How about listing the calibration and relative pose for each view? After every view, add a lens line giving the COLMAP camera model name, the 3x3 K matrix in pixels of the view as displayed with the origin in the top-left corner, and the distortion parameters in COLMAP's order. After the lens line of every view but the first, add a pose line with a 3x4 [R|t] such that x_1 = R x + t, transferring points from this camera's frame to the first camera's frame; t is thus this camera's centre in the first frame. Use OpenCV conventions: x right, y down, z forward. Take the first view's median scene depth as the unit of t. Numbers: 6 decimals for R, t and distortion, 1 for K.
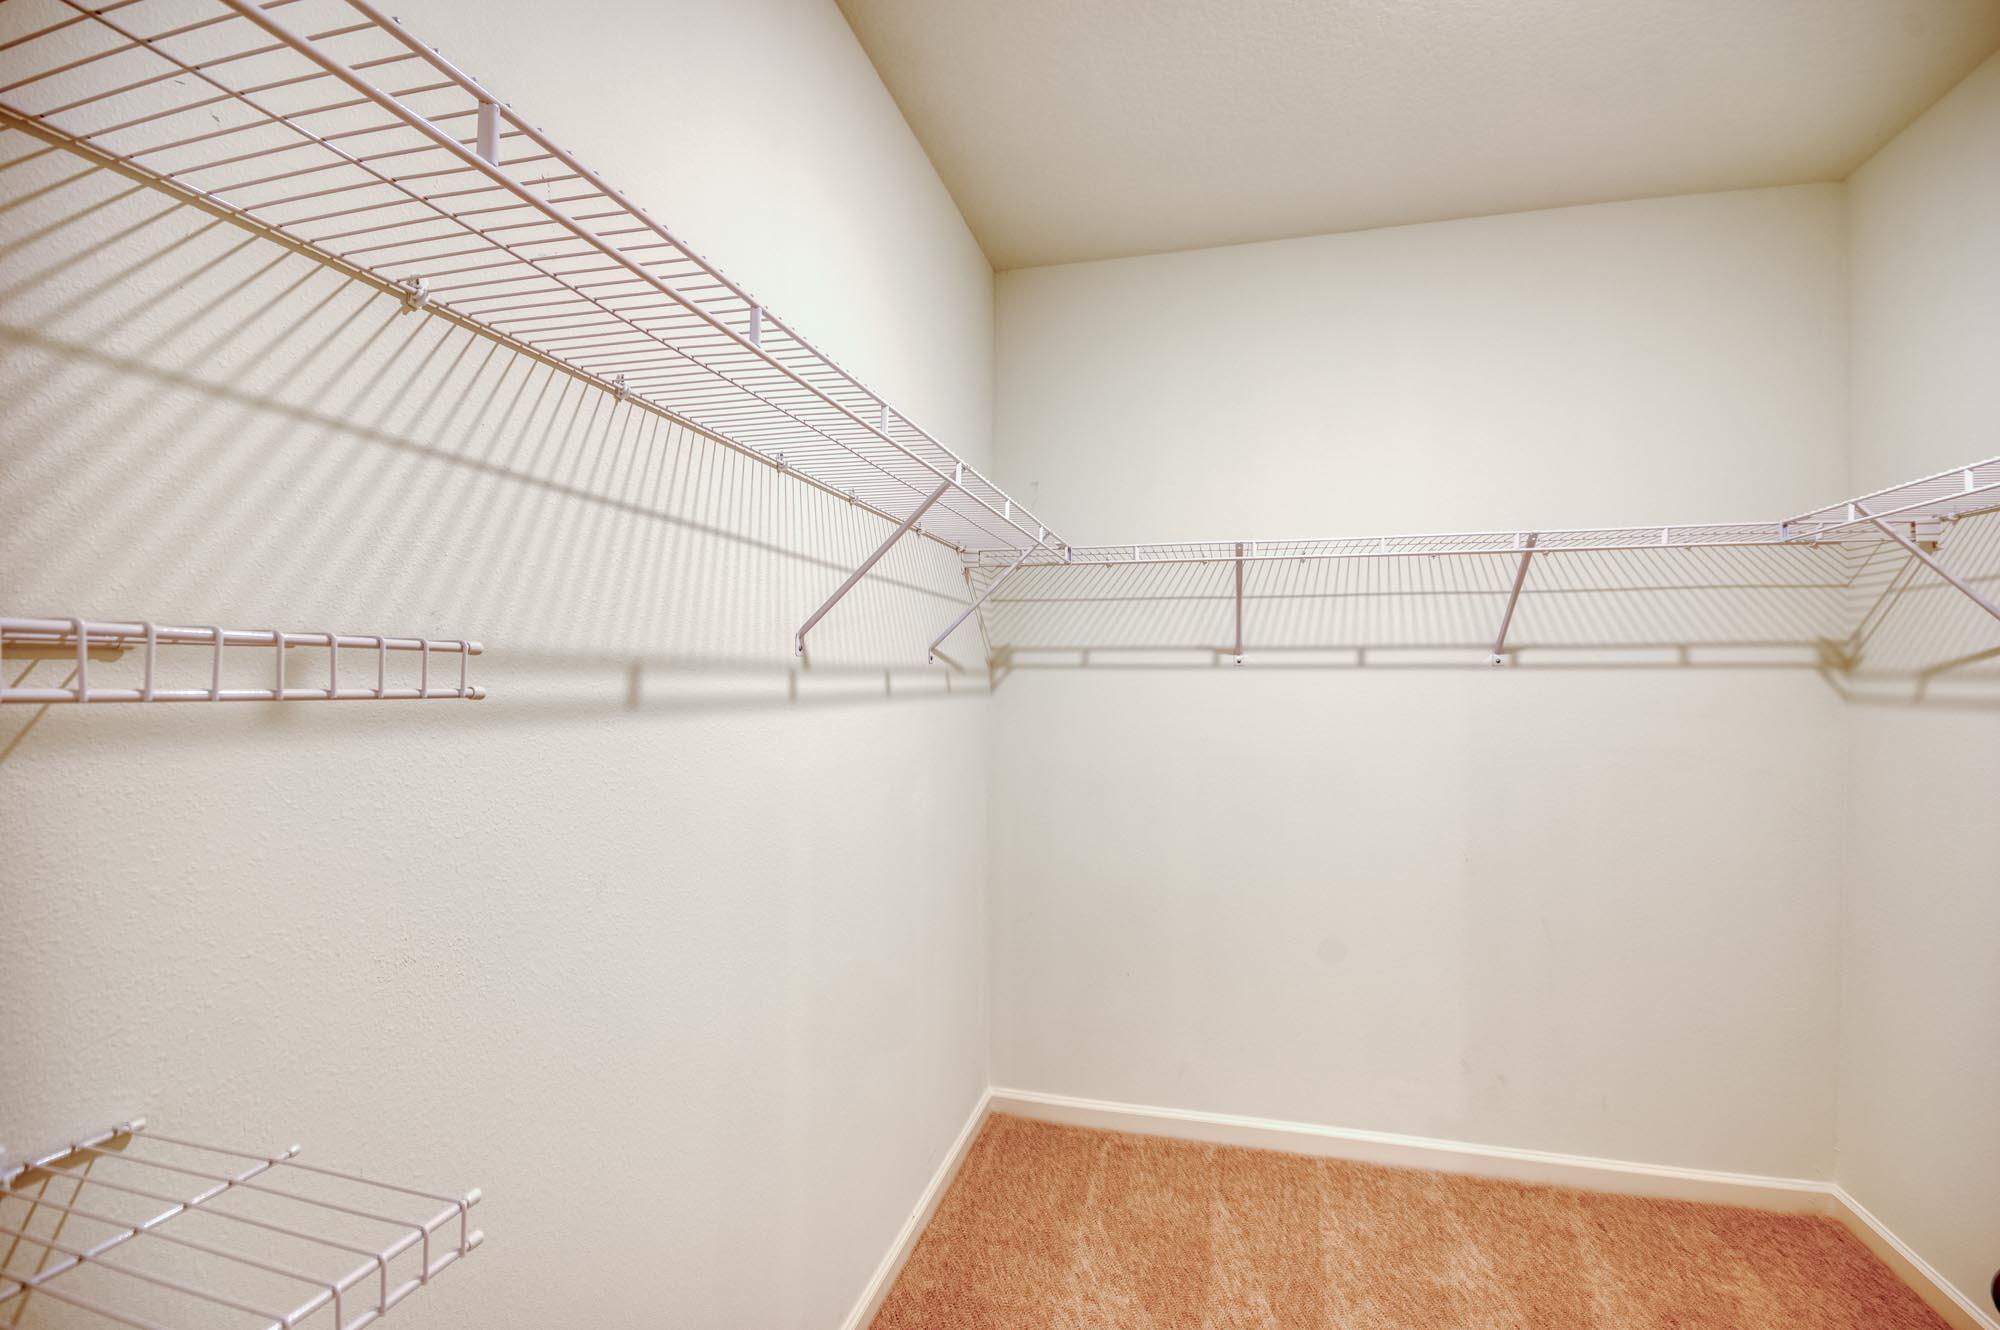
lens RADIAL K [[879.3, 0, 1009.7], [0, 879.3, 675.8], [0, 0, 1]] dist [0.001220, -0.009499]
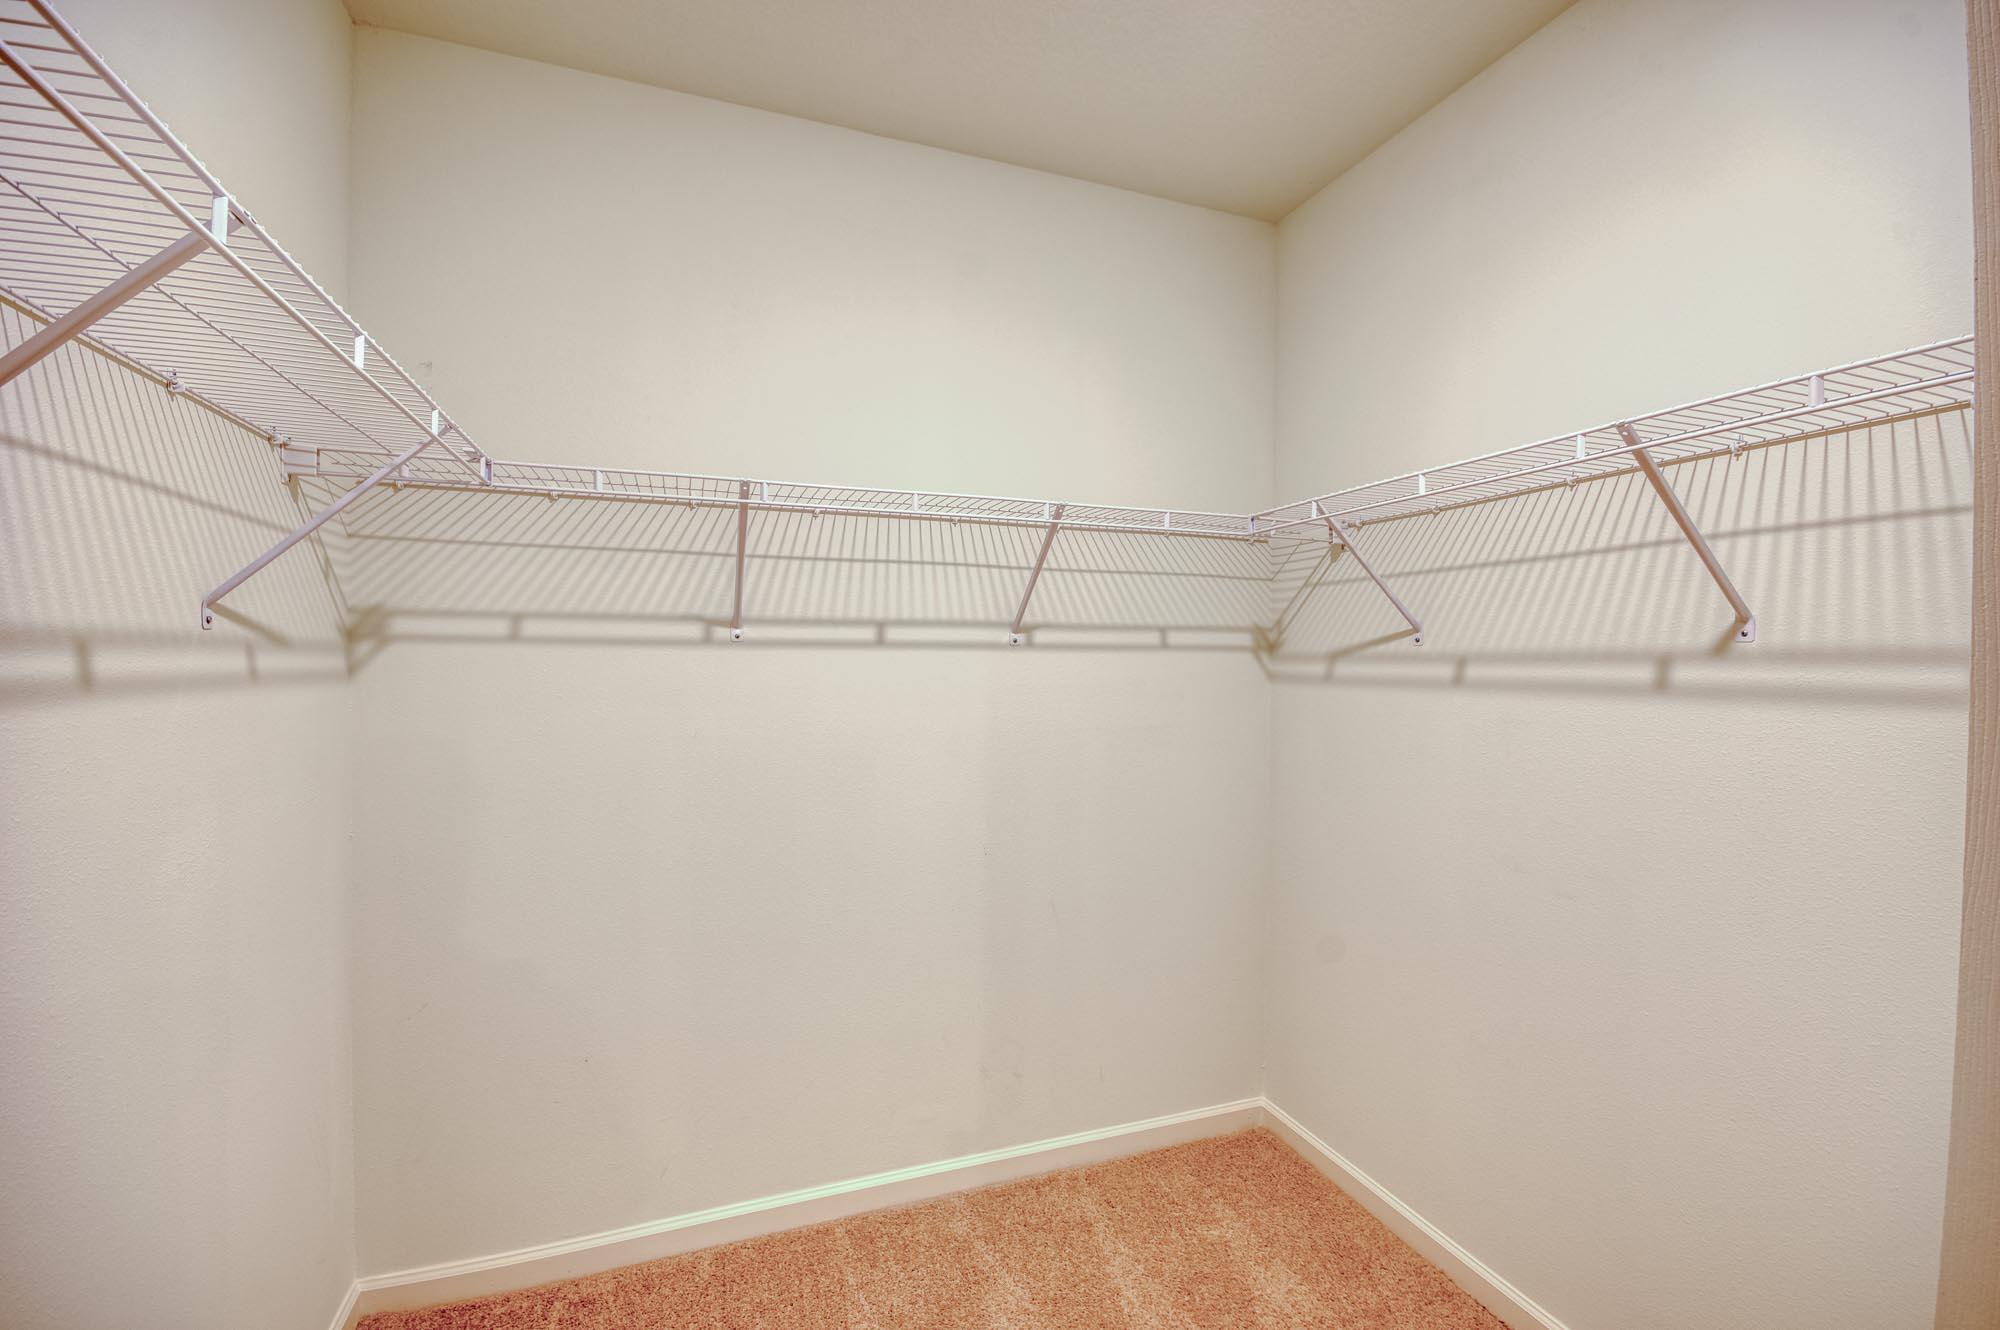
lens RADIAL K [[879.3, 0, 1018.2], [0, 879.3, 676.1], [0, 0, 1]] dist [0.001220, -0.009499]
pose [[0.818058, -0.007877, 0.575082, 0.012284], [-0.006065, 0.999732, 0.022321, 0.000418], [-0.575104, -0.021748, 0.817791, 0.221728]]
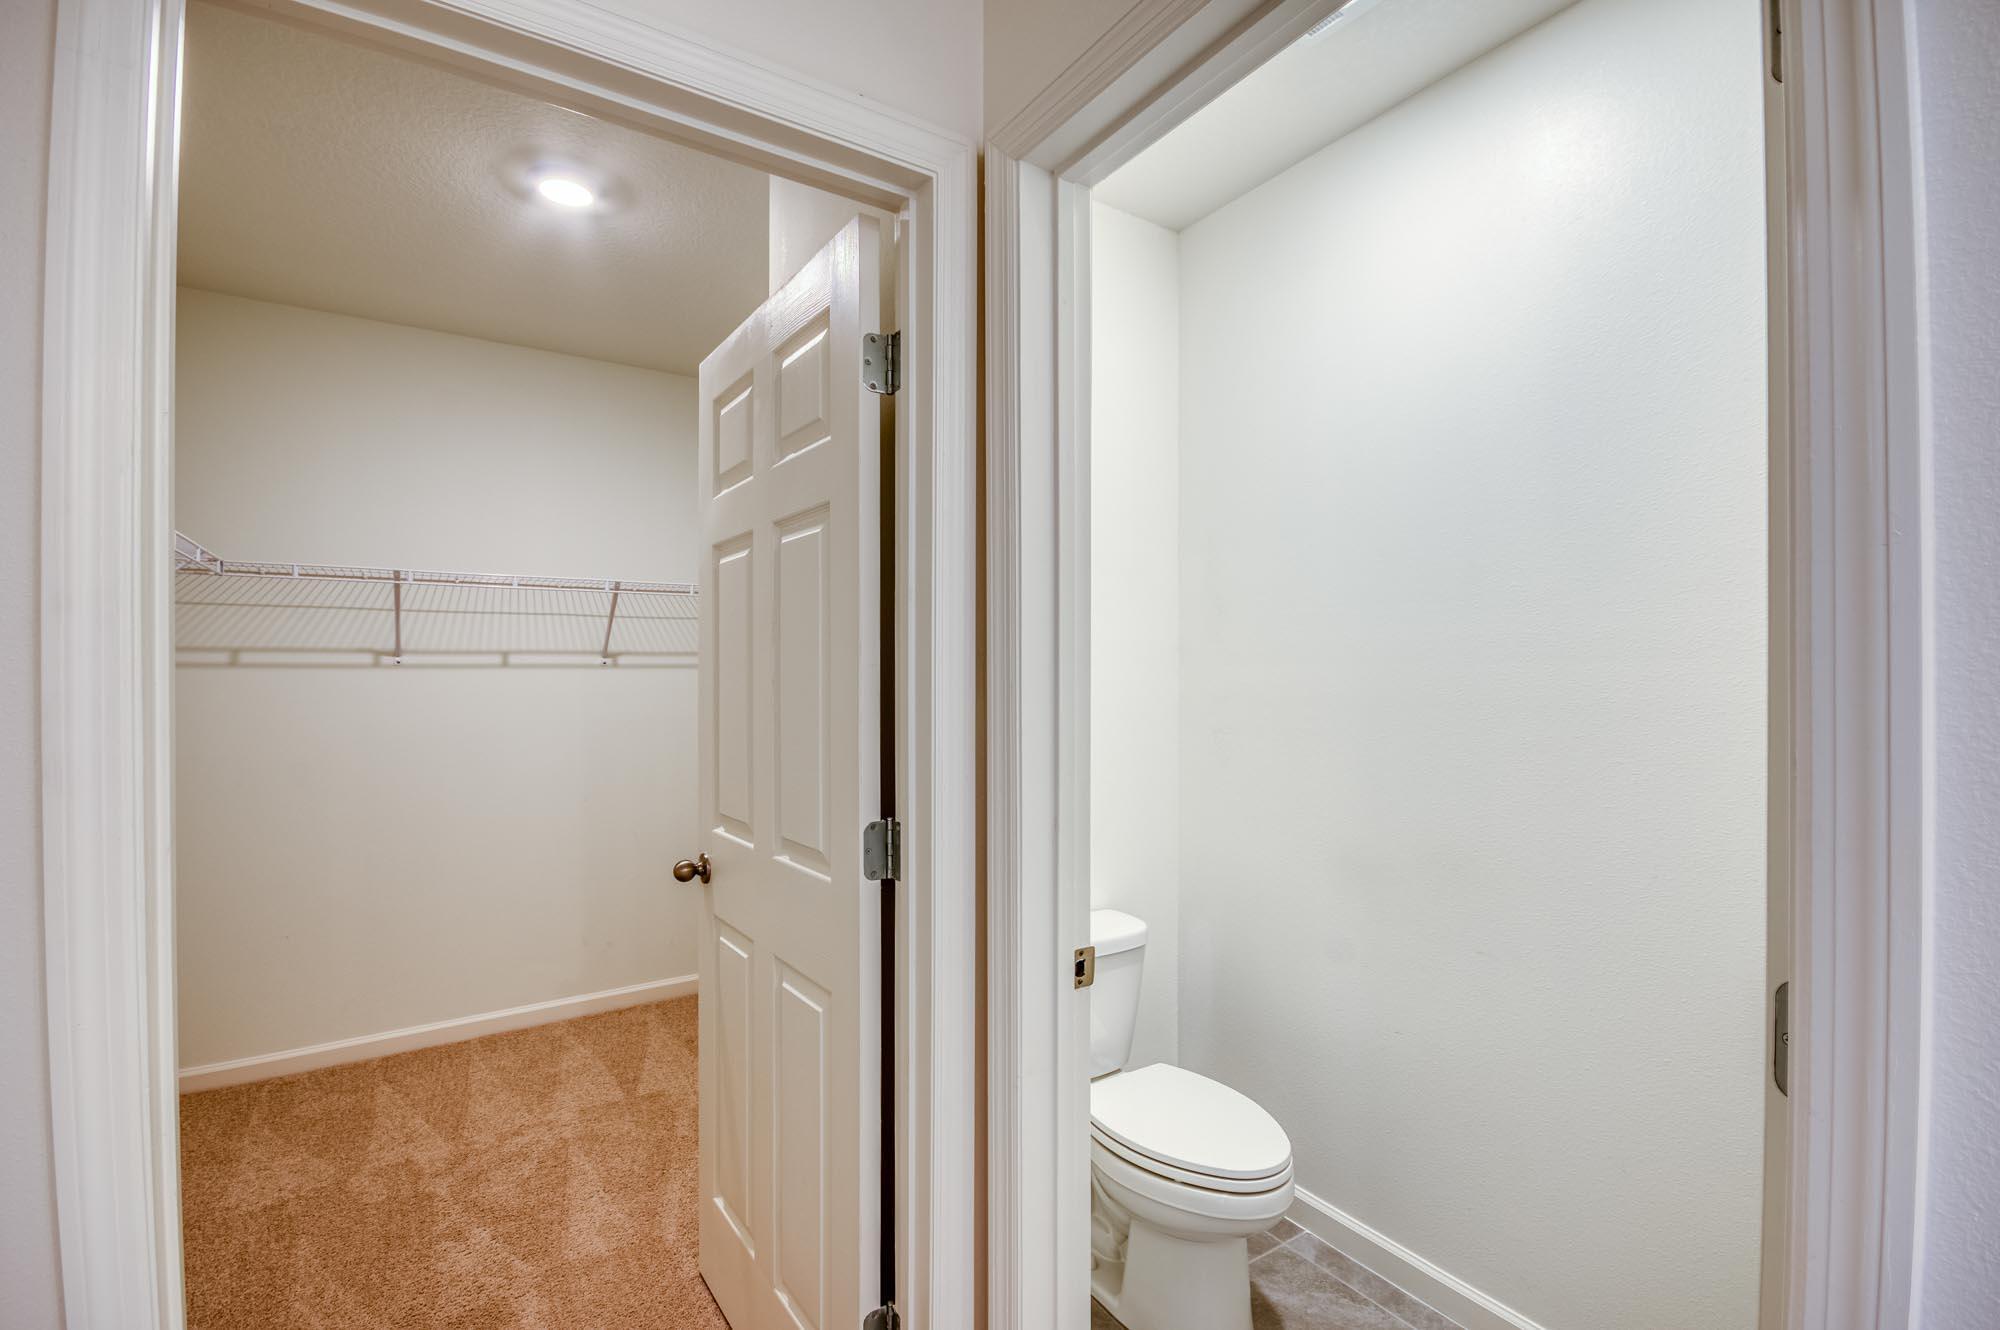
lens RADIAL K [[879.3, 0, 1008.6], [0, 879.3, 674.6], [0, 0, 1]] dist [0.001220, -0.009499]
pose [[0.660572, -0.005384, 0.750744, -0.106186], [0.003706, 0.999985, 0.003910, -0.000081], [-0.750754, 0.000199, 0.660582, -0.491421]]
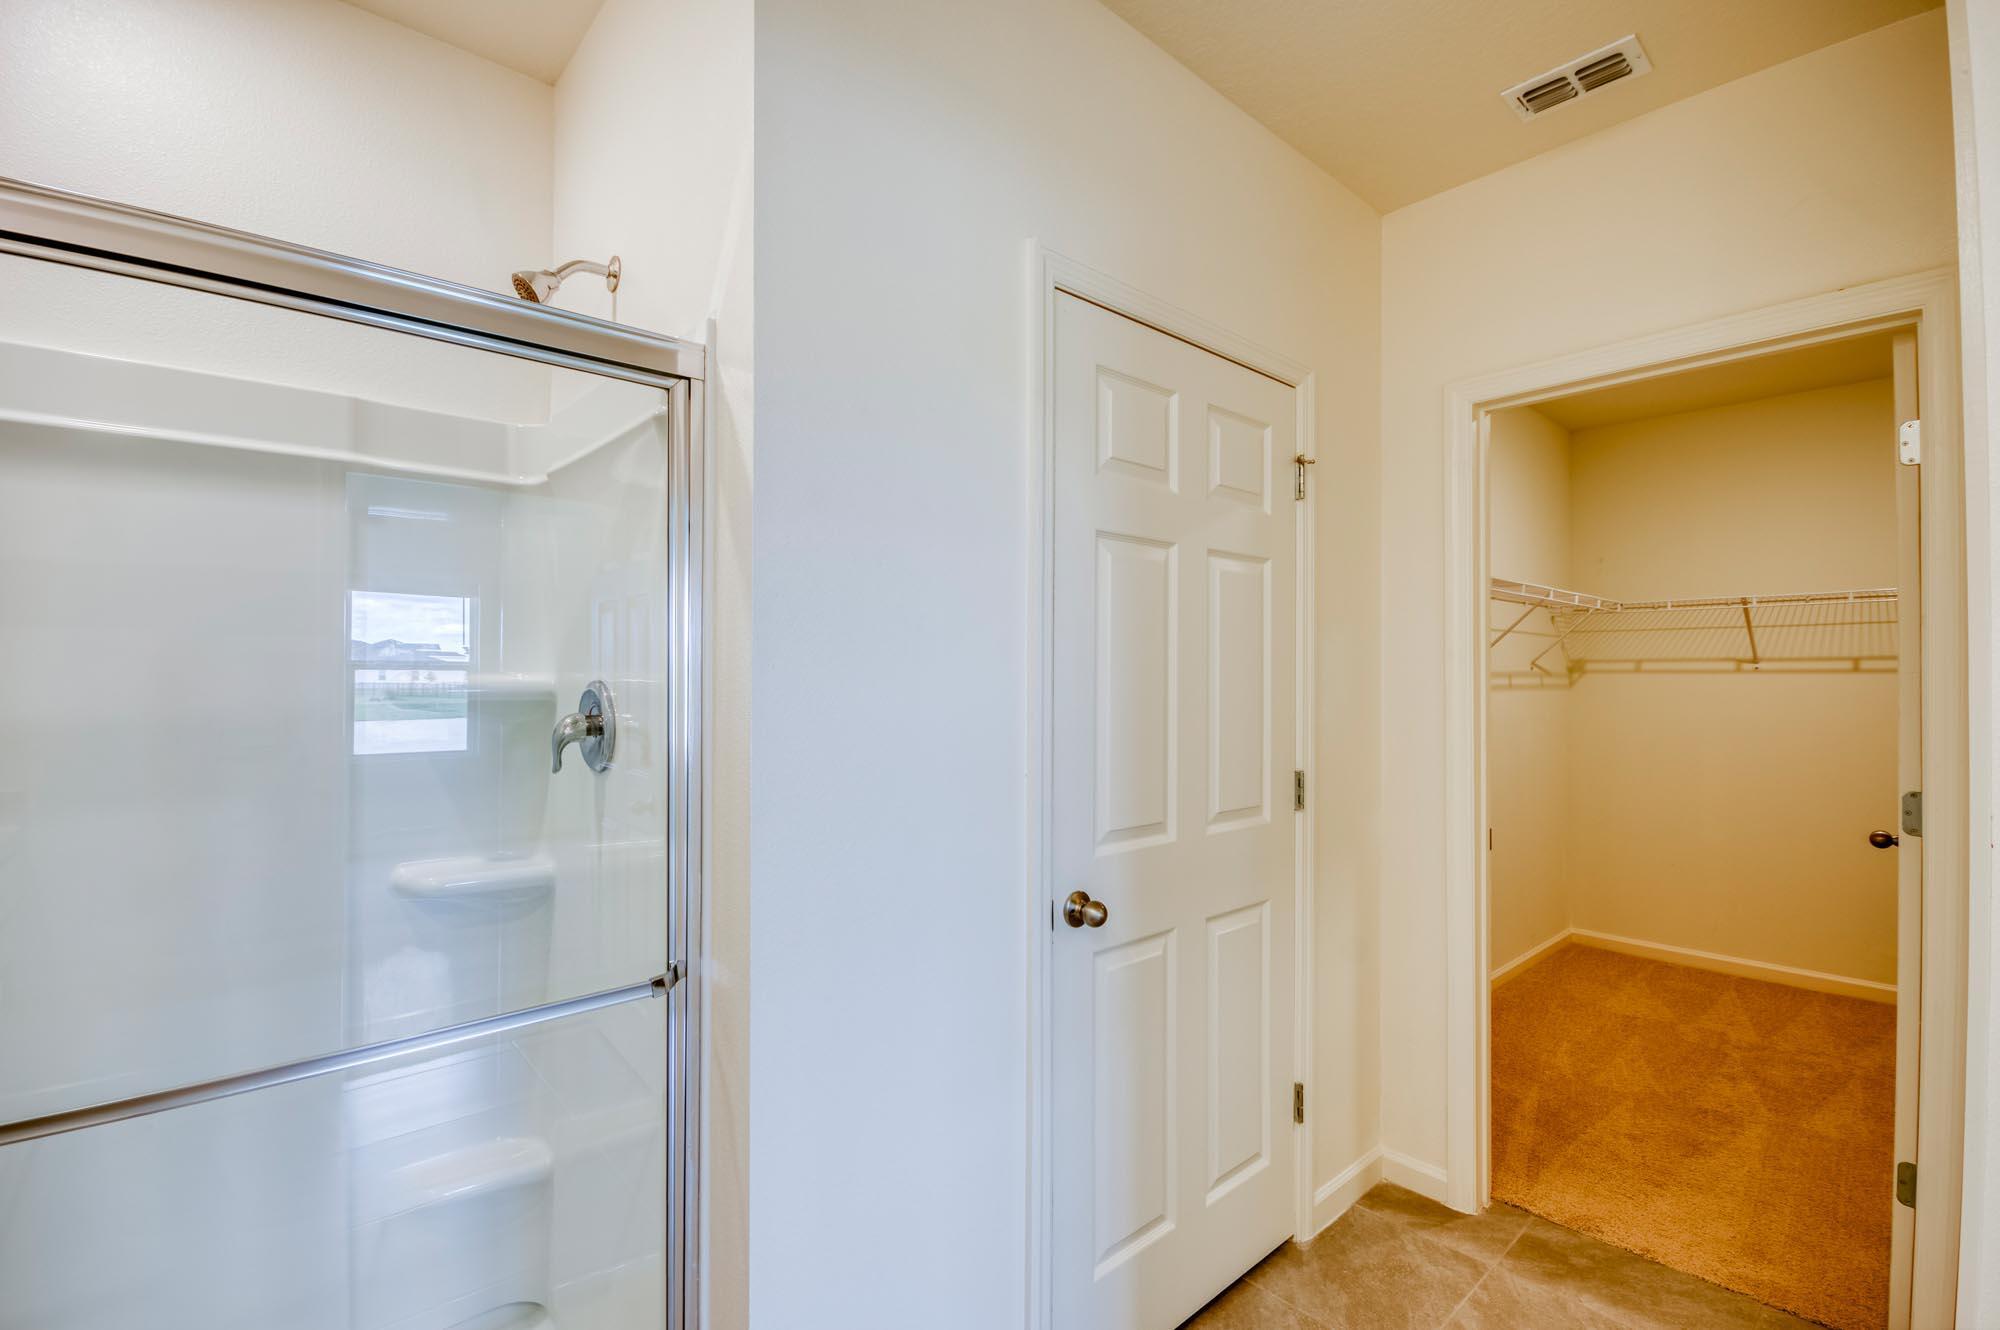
lens RADIAL K [[879.3, 0, 1026.7], [0, 879.3, 657.5], [0, 0, 1]] dist [0.001220, -0.009499]
pose [[0.835666, -0.012924, -0.549087, 0.037451], [0.000616, 0.999745, -0.022593, -0.000546], [0.549238, 0.018542, 0.835460, -1.072408]]
